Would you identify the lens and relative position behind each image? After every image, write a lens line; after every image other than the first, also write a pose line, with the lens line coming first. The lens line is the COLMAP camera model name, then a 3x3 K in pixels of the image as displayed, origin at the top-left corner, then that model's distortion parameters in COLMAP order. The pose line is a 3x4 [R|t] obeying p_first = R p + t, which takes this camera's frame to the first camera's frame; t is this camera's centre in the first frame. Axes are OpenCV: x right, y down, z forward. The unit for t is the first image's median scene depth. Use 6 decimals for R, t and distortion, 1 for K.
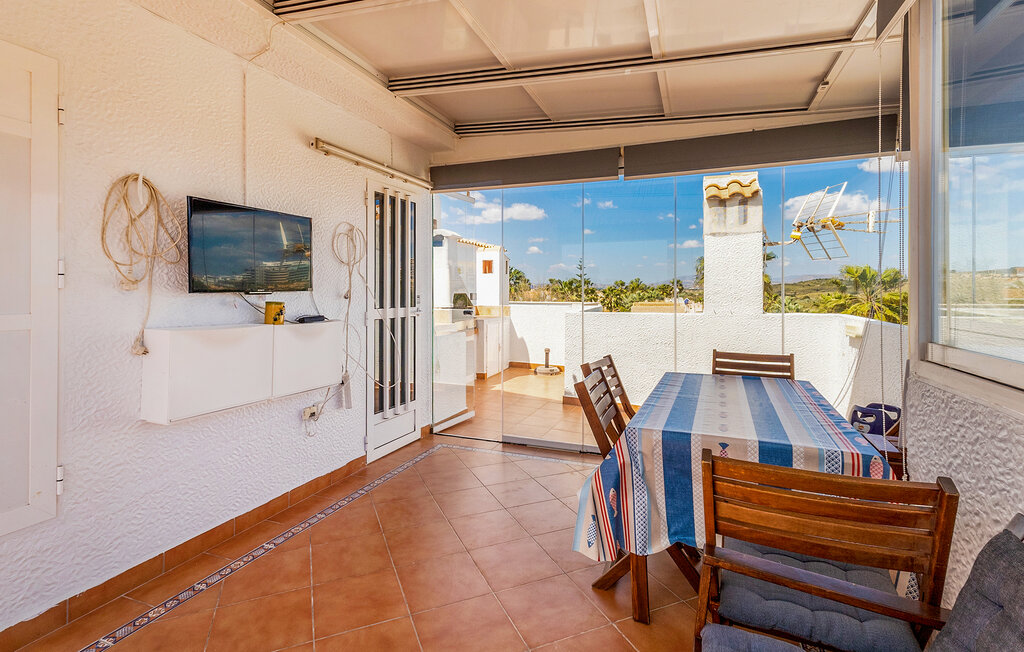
lens RADIAL K [[476.8, 0, 480.4], [0, 476.8, 291.3], [0, 0, 1]] dist [0.014111, -0.000067]
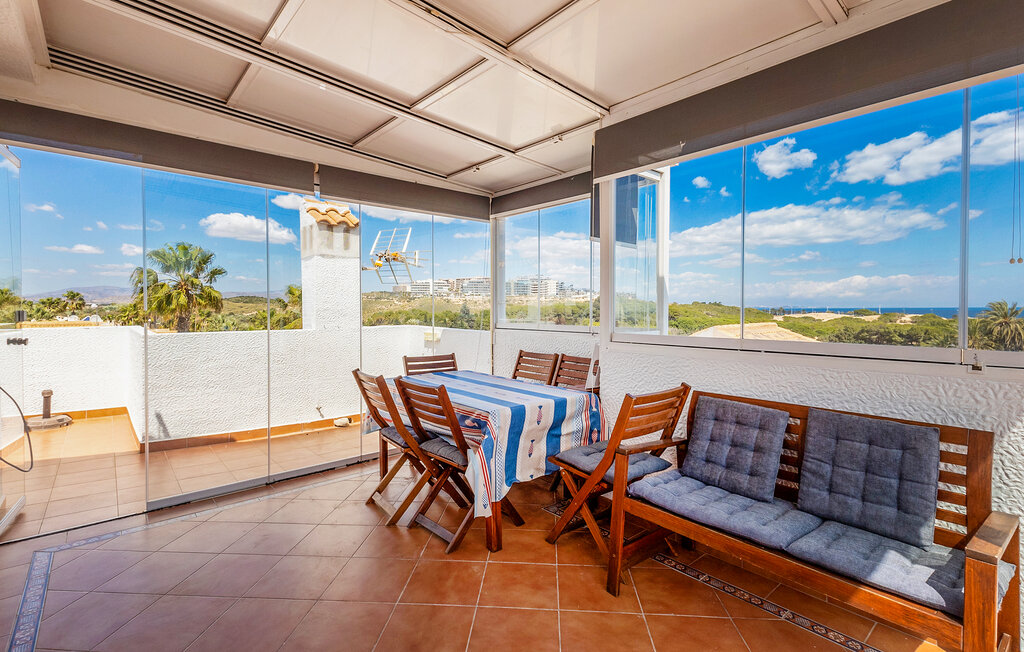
lens RADIAL K [[487.1, 0, 514.2], [0, 487.1, 313.8], [0, 0, 1]] dist [0.000791, -0.000177]
pose [[0.428367, -0.008378, 0.903566, -0.328769], [-0.001693, 0.999948, 0.010074, 0.000859], [-0.903603, -0.005845, 0.428330, 0.137374]]
